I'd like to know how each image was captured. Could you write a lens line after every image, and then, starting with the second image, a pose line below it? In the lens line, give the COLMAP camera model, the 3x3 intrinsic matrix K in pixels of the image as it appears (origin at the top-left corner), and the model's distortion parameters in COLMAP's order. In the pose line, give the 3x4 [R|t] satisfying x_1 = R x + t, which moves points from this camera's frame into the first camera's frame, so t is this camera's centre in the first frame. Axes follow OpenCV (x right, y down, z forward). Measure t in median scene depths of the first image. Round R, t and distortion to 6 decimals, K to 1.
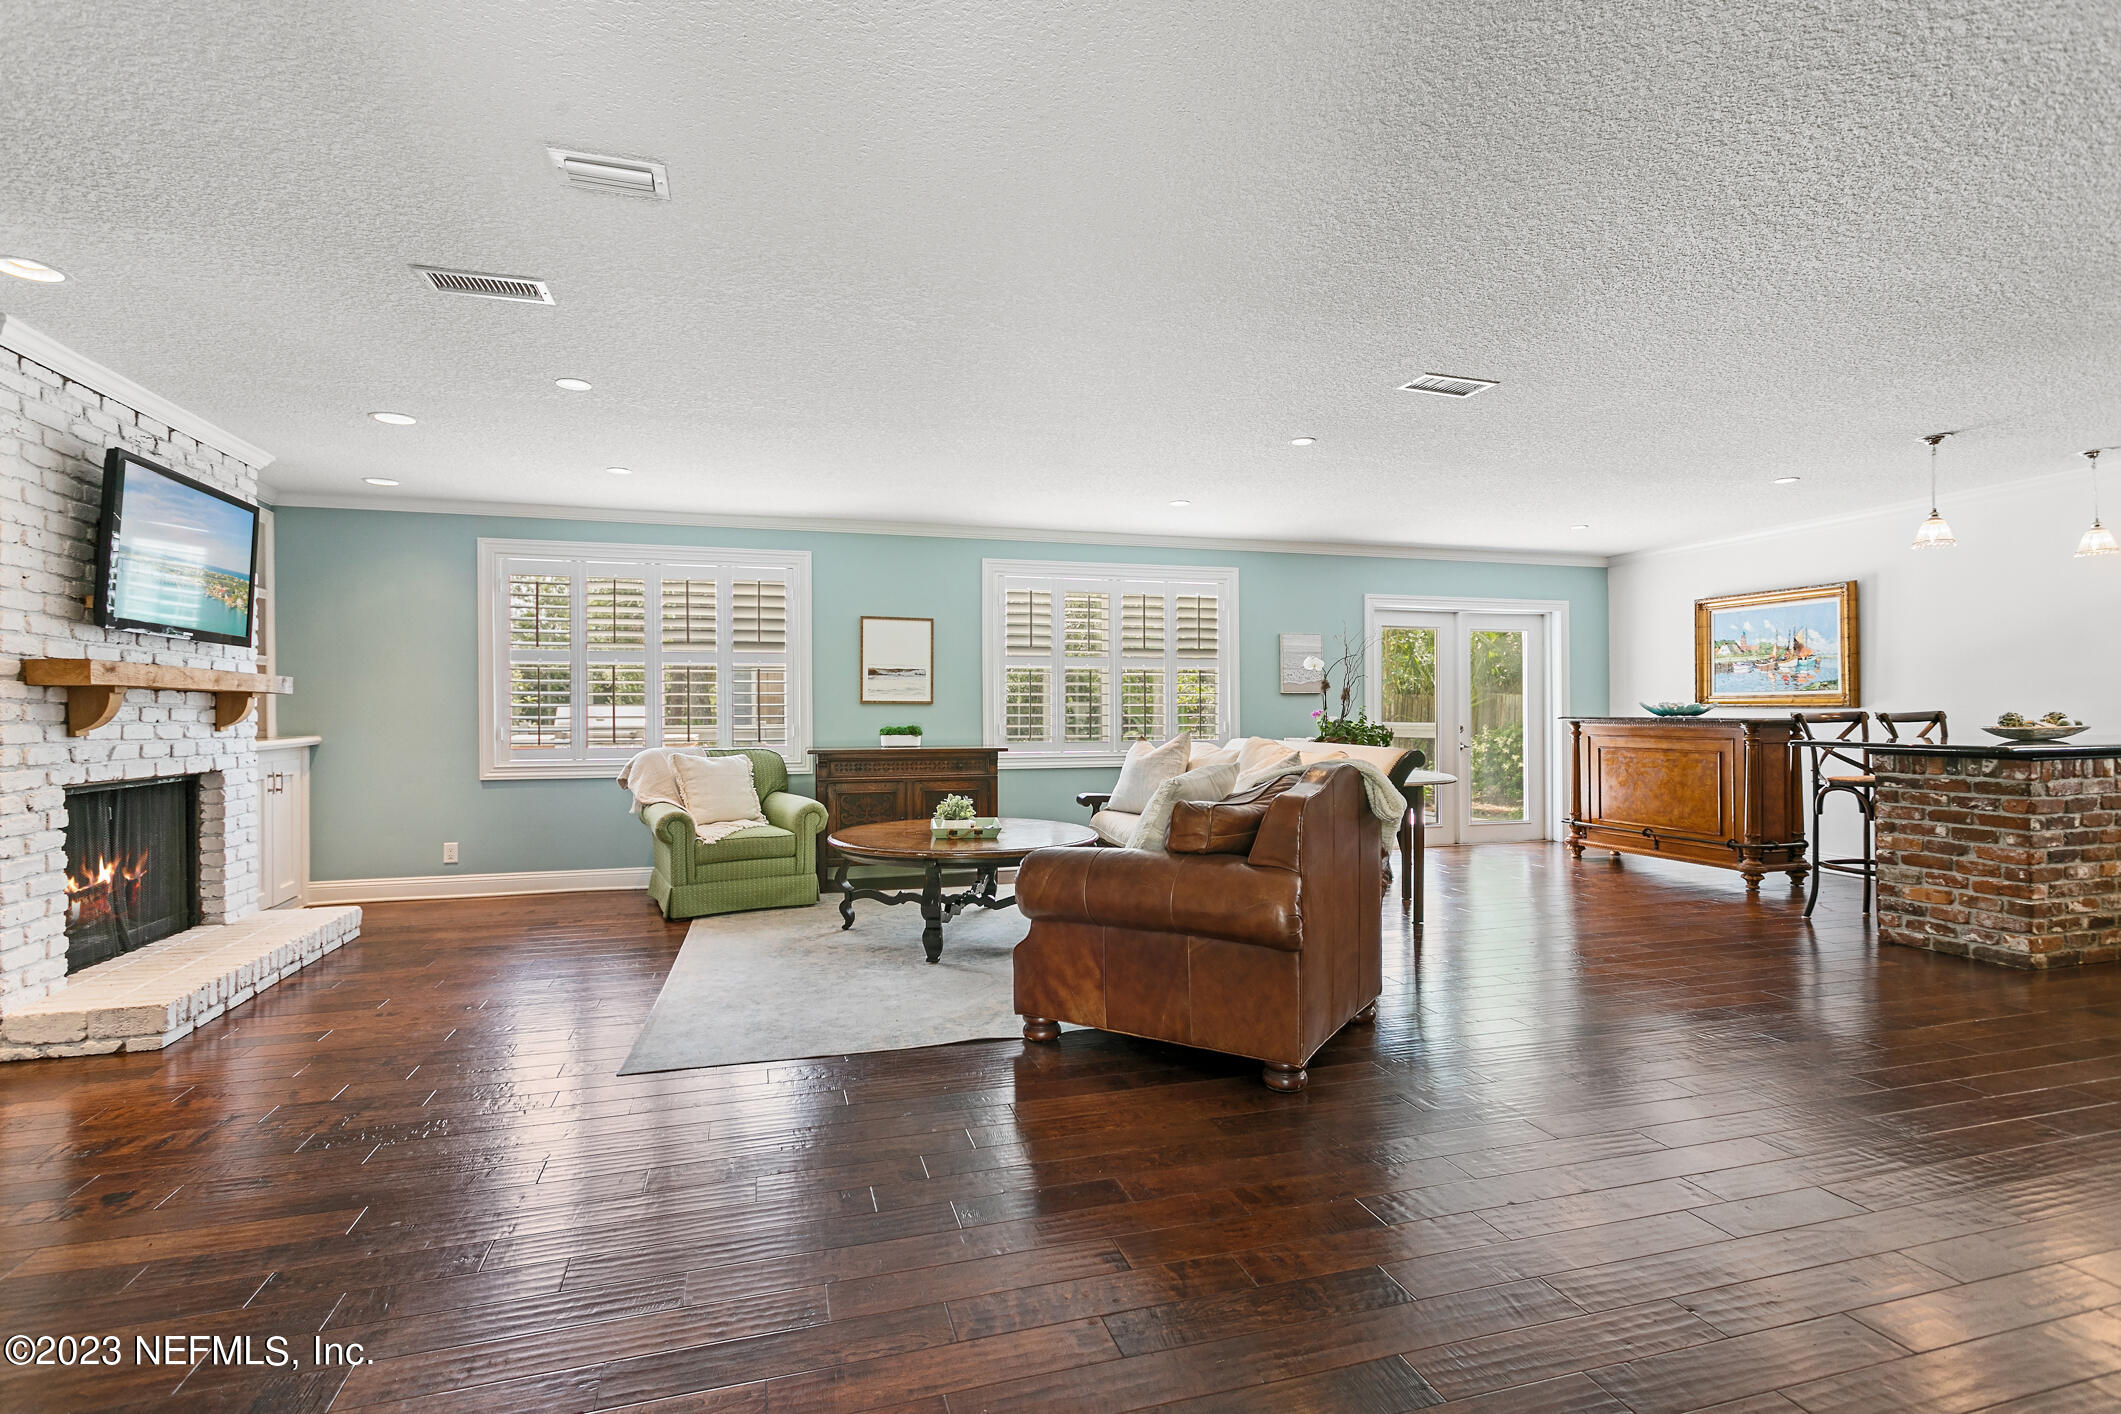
lens RADIAL K [[1016.0, 0, 1070.2], [0, 1016.0, 711.6], [0, 0, 1]] dist [0.007803, -0.000908]
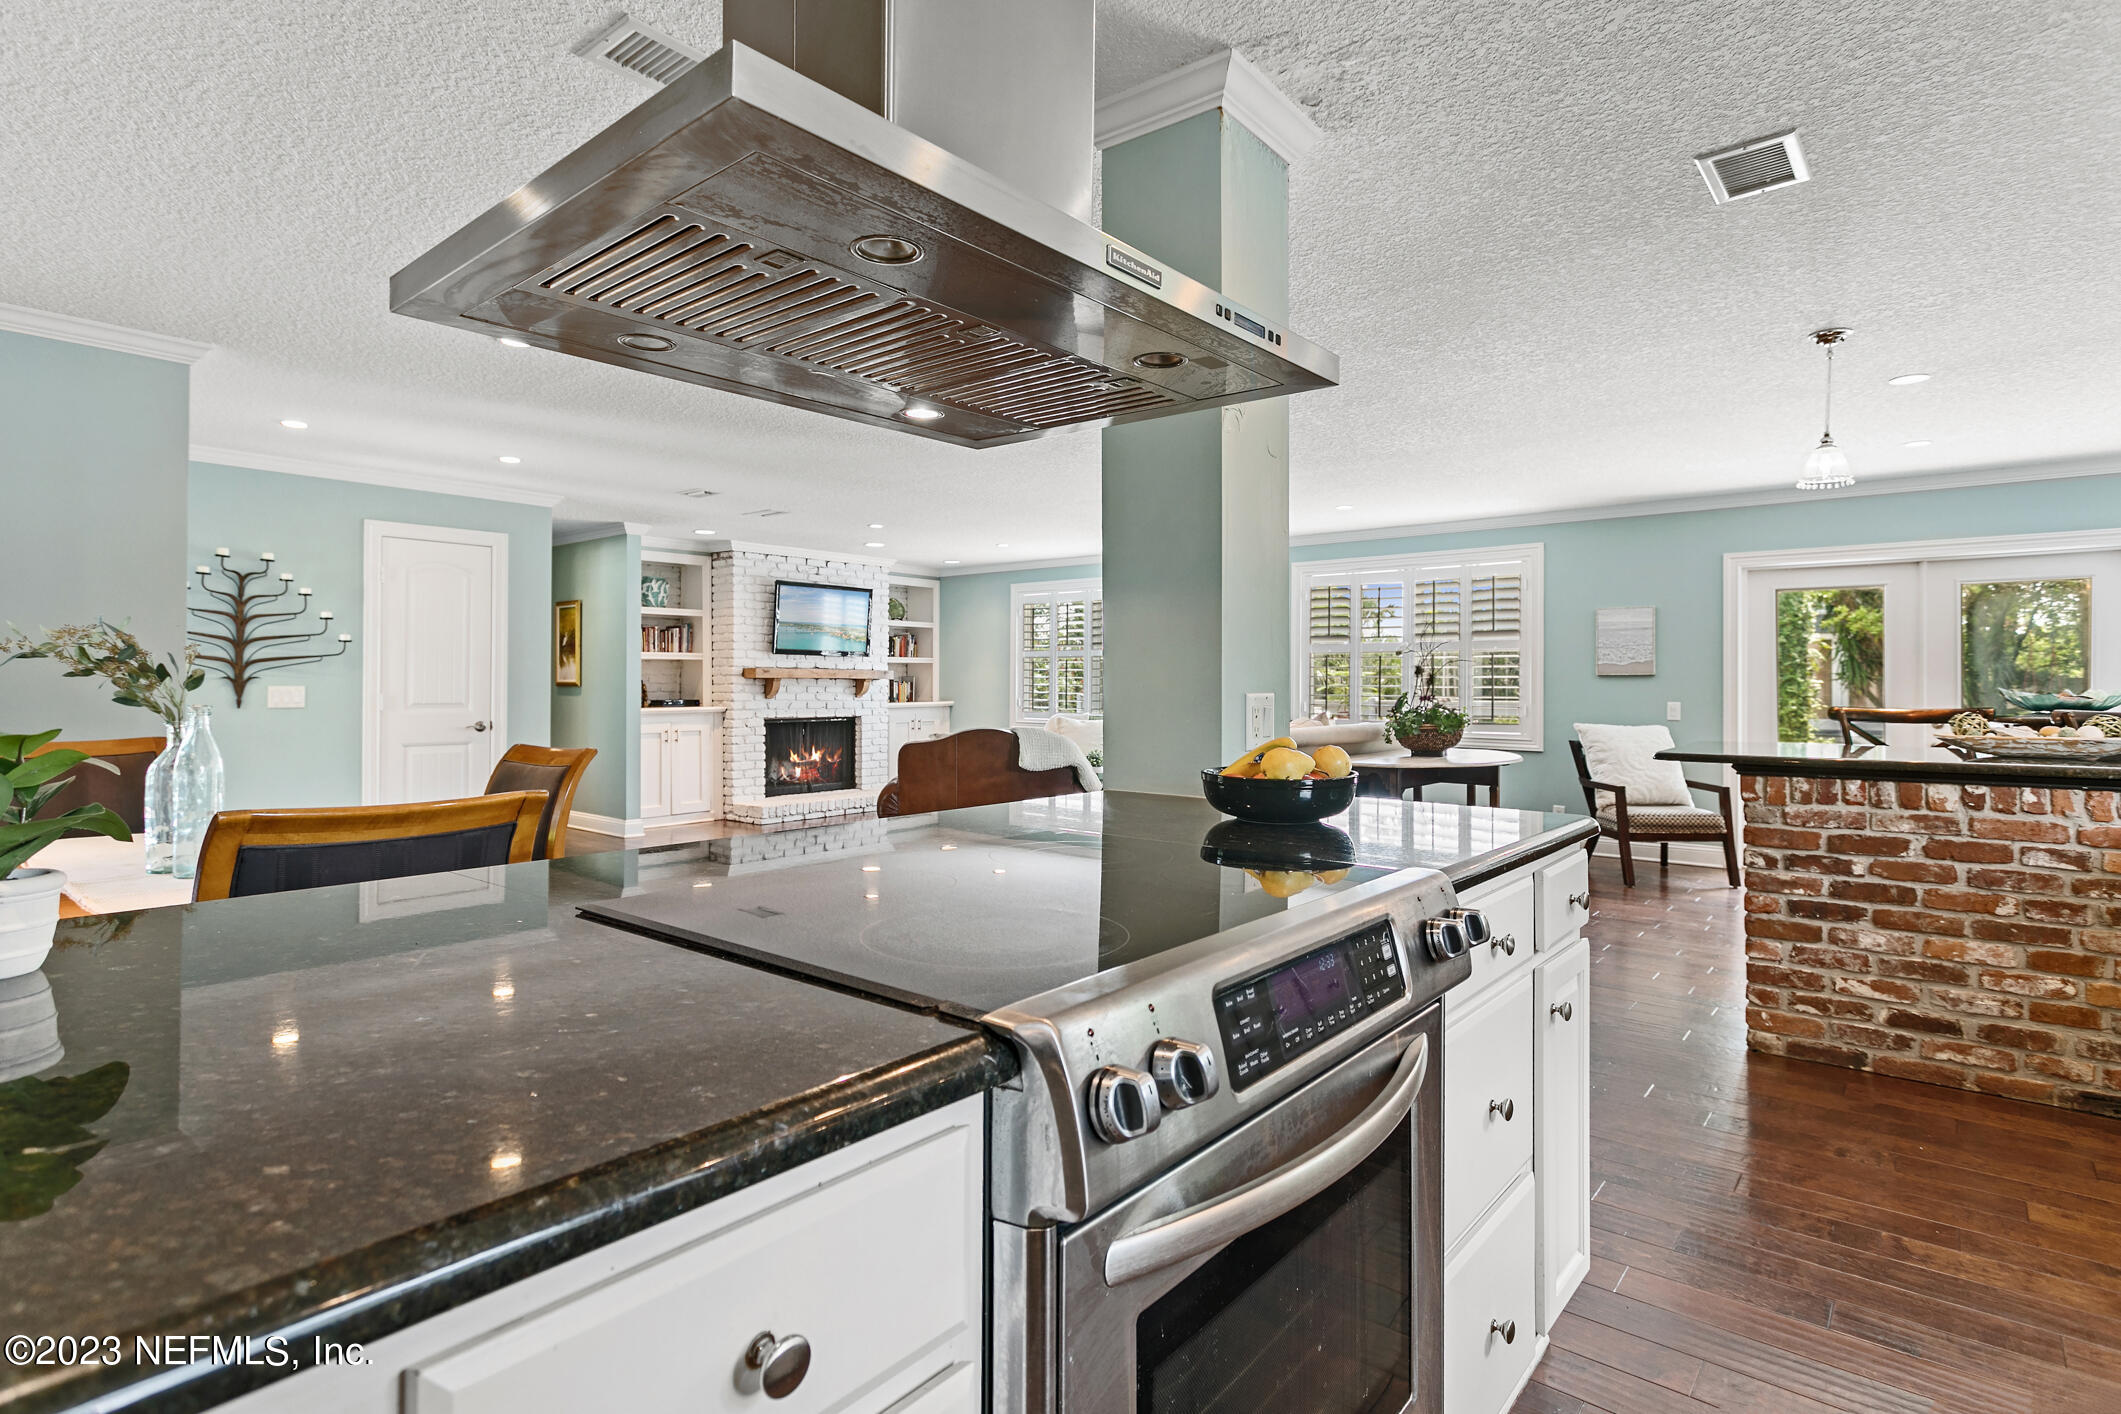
lens RADIAL K [[1071.4, 0, 1053.4], [0, 1071.4, 685.6], [0, 0, 1]] dist [0.008533, -0.002013]
pose [[0.549230, 0.007279, -0.835639, 1.196800], [-0.004864, 0.999973, 0.005513, -0.018226], [0.835657, 0.001036, 0.549251, 0.114658]]
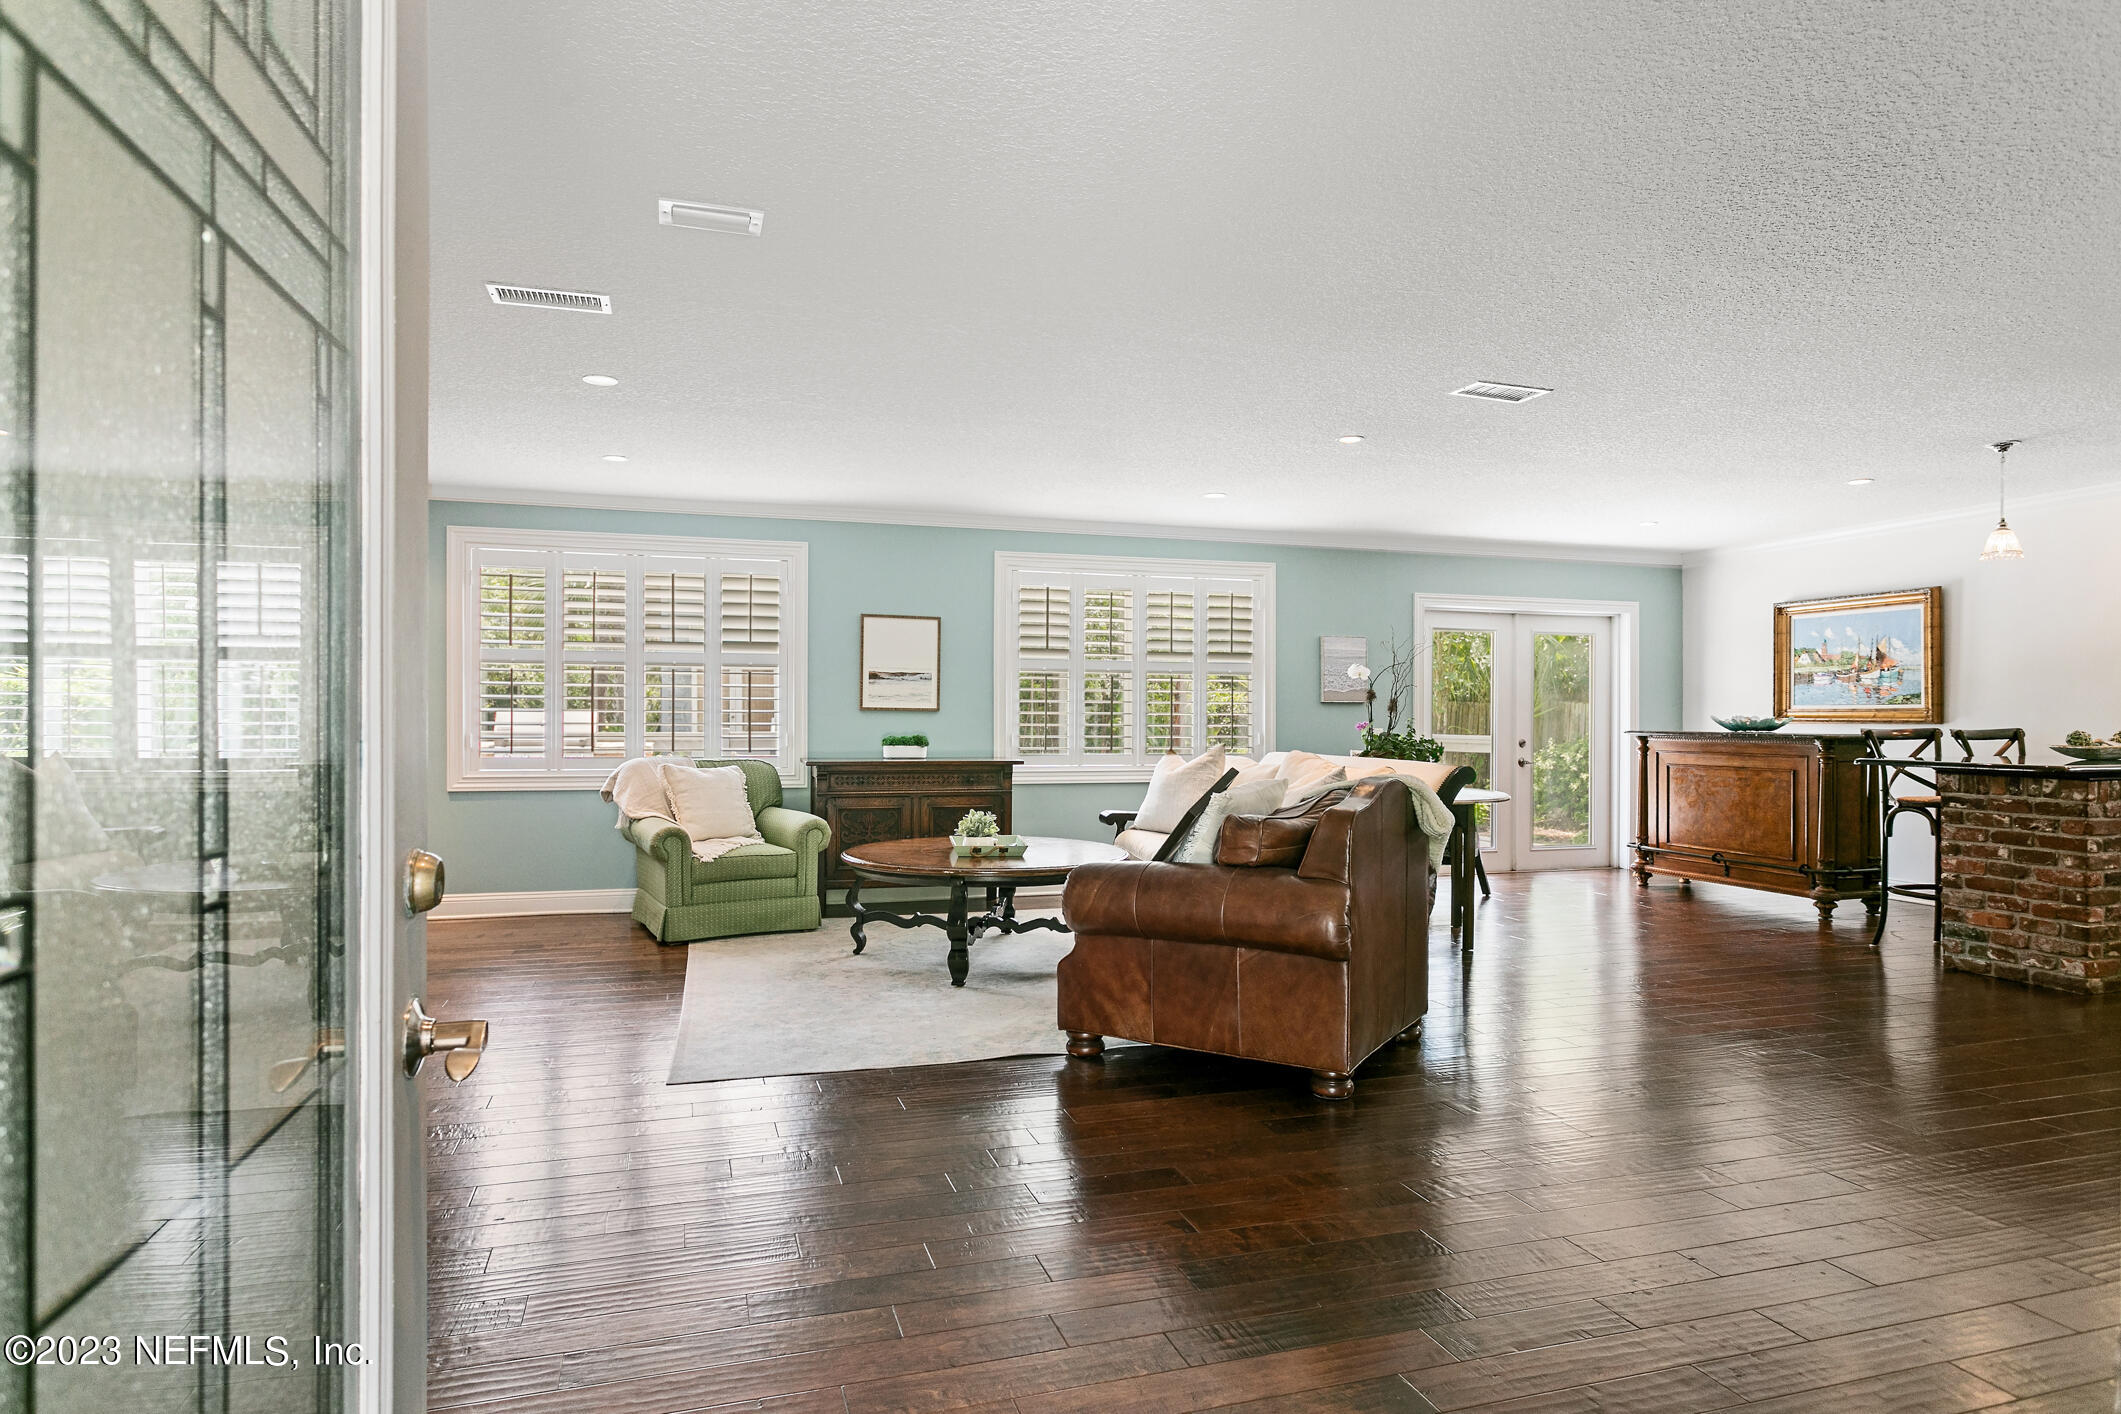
lens RADIAL K [[1226.6, 0, 1080.5], [0, 1226.6, 721.7], [0, 0, 1]] dist [-0.002703, -0.000659]
pose [[0.999823, 0.007826, 0.017099, -0.040323], [-0.007887, 0.999963, 0.003501, -0.004628], [-0.017071, -0.003636, 0.999848, -0.138822]]
